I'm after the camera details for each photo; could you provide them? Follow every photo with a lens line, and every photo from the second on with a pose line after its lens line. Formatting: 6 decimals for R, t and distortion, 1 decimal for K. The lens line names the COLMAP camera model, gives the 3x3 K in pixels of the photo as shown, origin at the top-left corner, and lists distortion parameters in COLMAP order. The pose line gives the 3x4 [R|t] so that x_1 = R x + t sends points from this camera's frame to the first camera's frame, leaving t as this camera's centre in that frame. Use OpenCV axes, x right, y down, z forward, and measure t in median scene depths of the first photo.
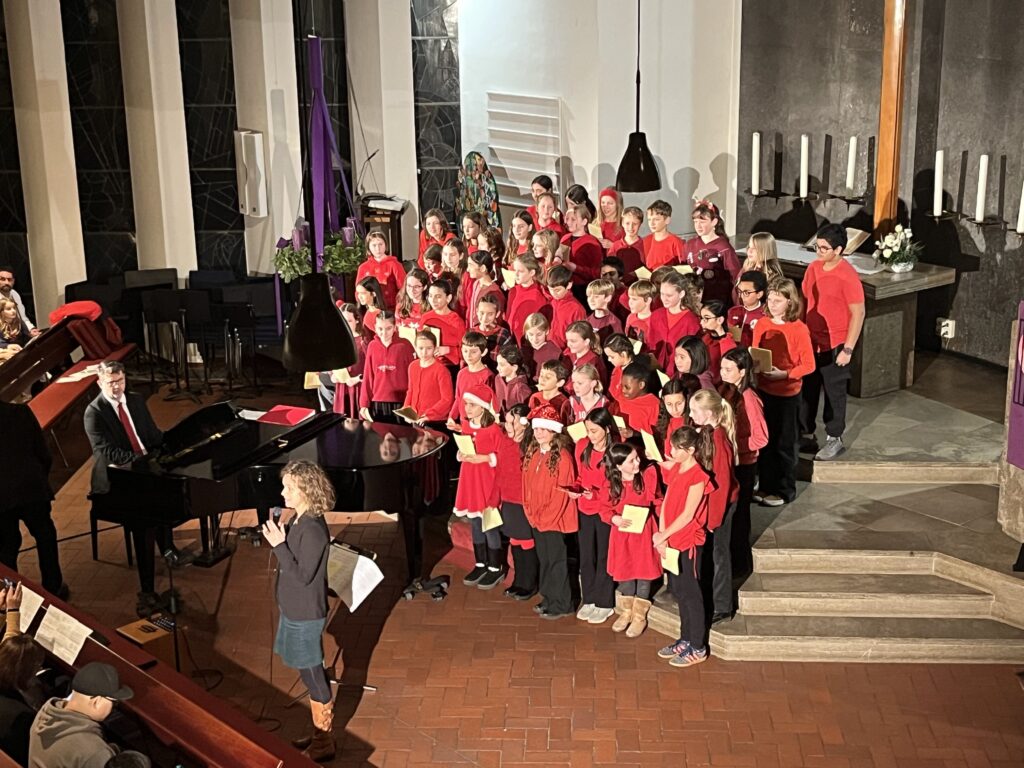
lens RADIAL K [[1591.2, 0, 506.7], [0, 1591.2, 387.7], [0, 0, 1]] dist [0.097080, -0.196965]
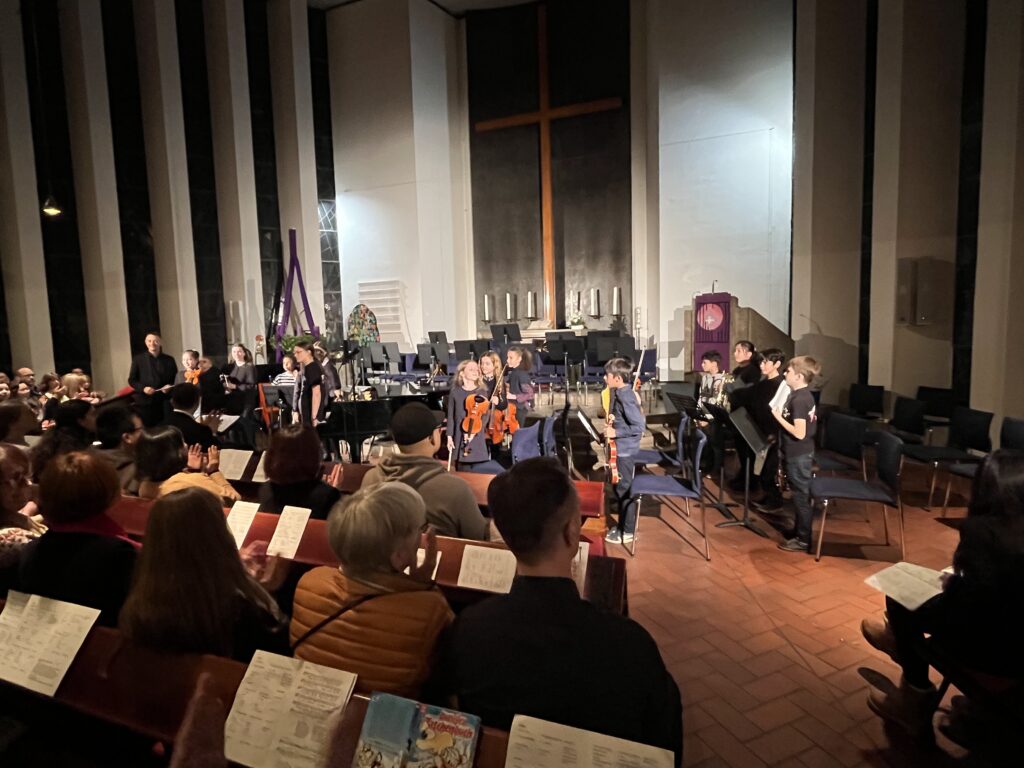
lens RADIAL K [[537.6, 0, 505.3], [0, 537.6, 380.0], [0, 0, 1]] dist [-0.002772, 0.000216]
pose [[0.894561, -0.048067, 0.444354, -0.170043], [0.140931, 0.973817, -0.178379, 0.104342], [-0.424145, 0.222194, 0.877913, 0.317913]]
